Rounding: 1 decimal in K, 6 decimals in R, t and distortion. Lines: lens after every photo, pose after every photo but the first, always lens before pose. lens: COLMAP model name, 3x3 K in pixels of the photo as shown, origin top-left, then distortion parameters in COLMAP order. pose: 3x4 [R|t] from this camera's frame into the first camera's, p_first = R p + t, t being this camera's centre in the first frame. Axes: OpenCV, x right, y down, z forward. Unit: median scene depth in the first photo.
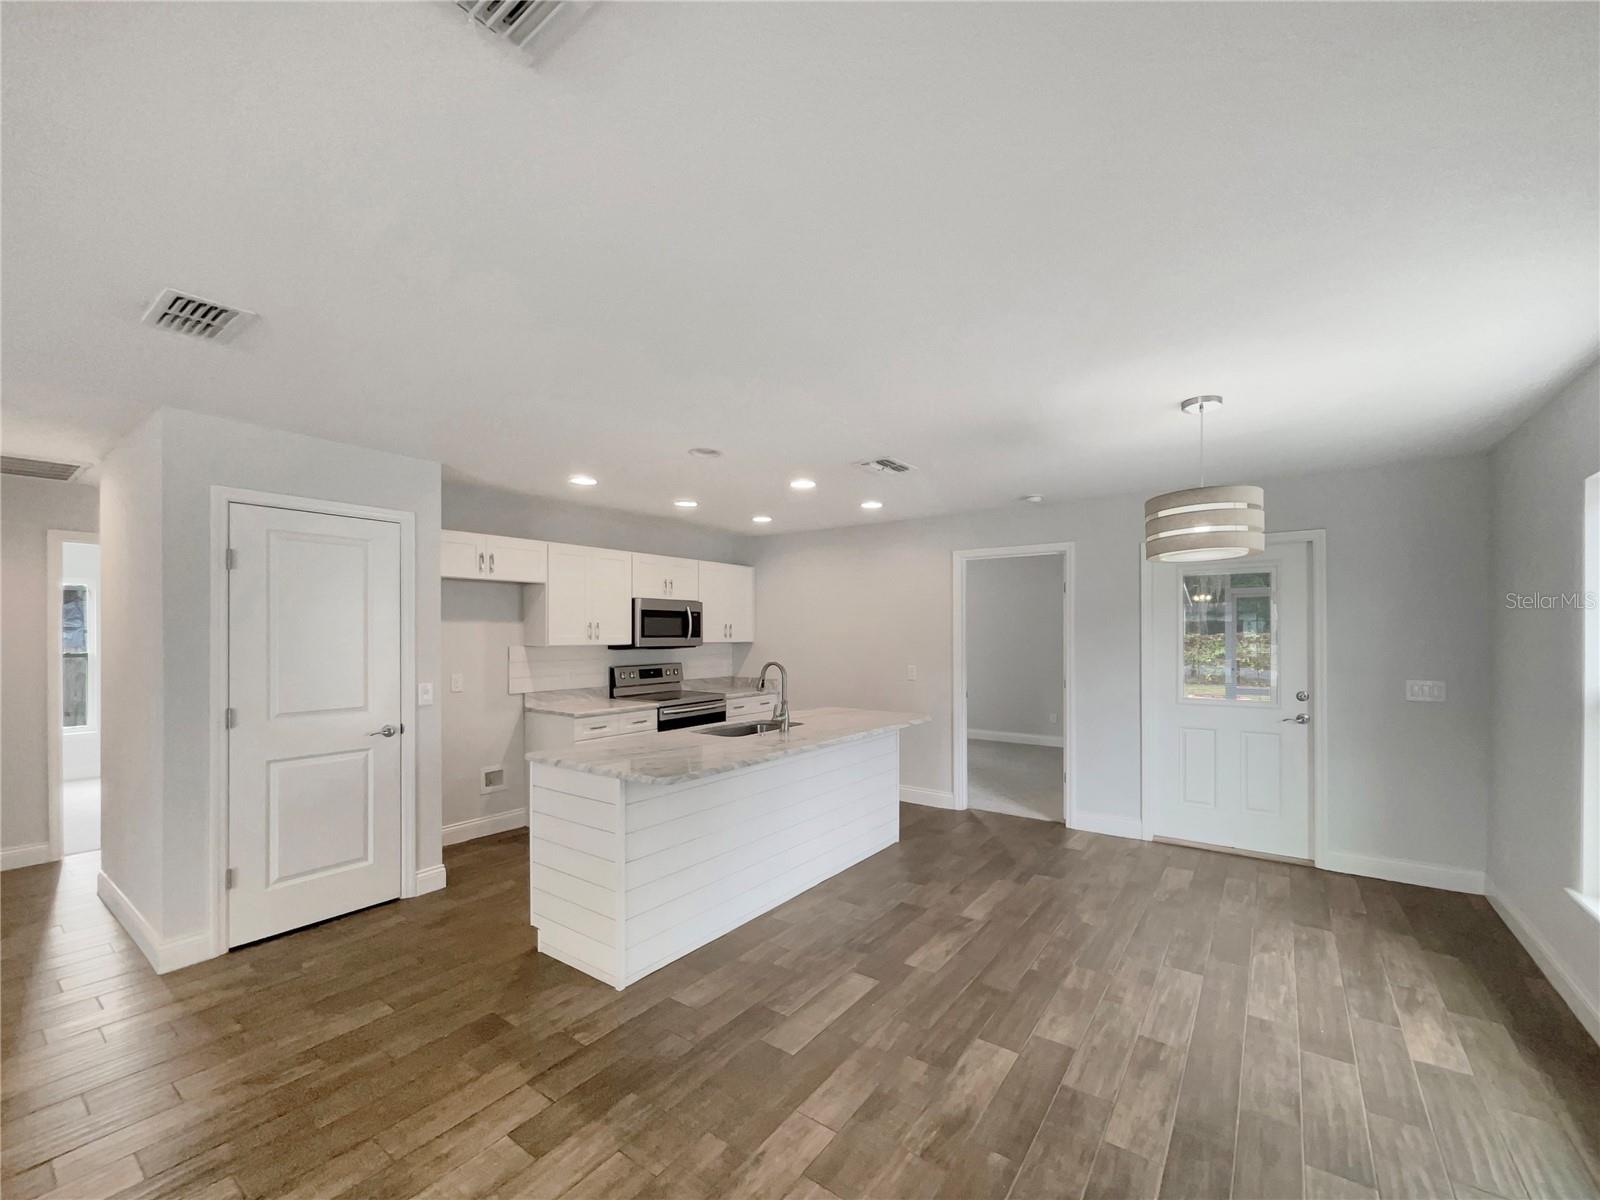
lens RADIAL K [[655.4, 0, 799.2], [0, 655.4, 627.5], [0, 0, 1]] dist [0.000031, -0.000003]
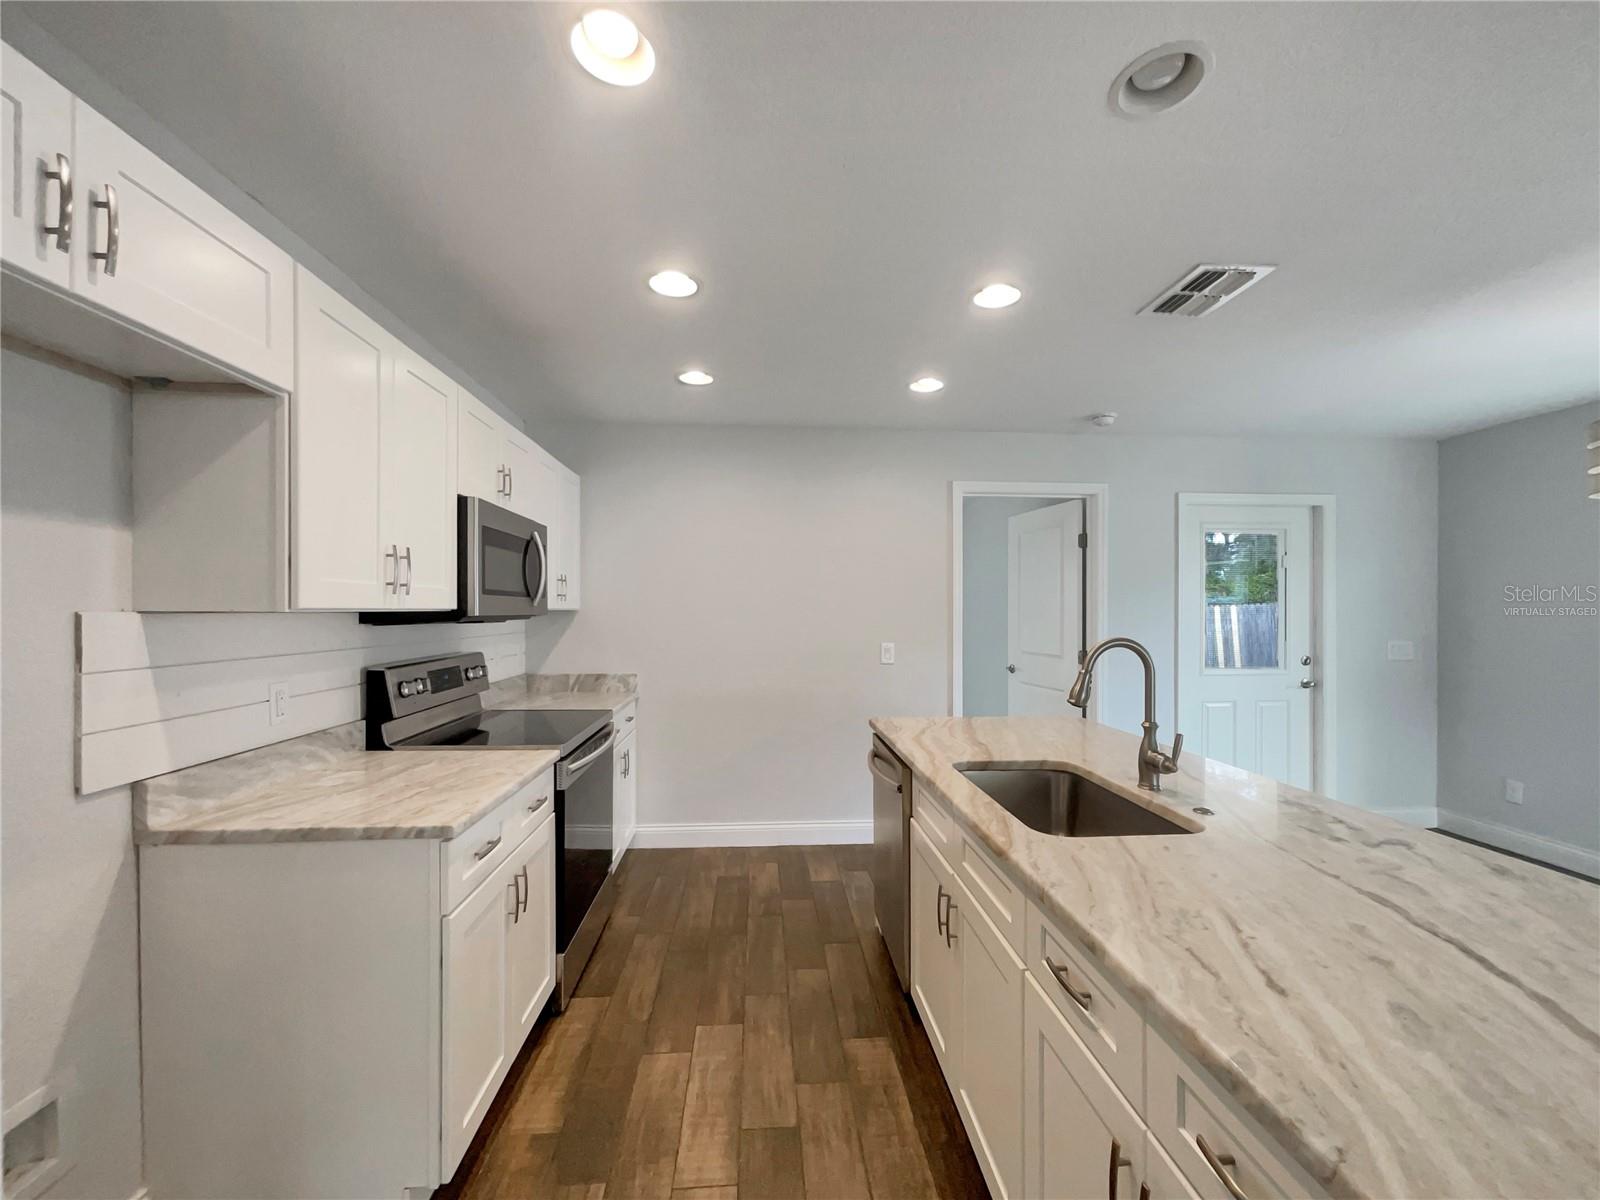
lens RADIAL K [[649.8, 0, 800.0], [0, 649.8, 600.0], [0, 0, 1]] dist [0.001102, 0.000080]
pose [[0.771033, 0.013188, 0.636659, -0.358405], [-0.006537, 0.999897, -0.012795, 0.024165], [-0.636762, 0.005703, 0.771039, 0.575018]]
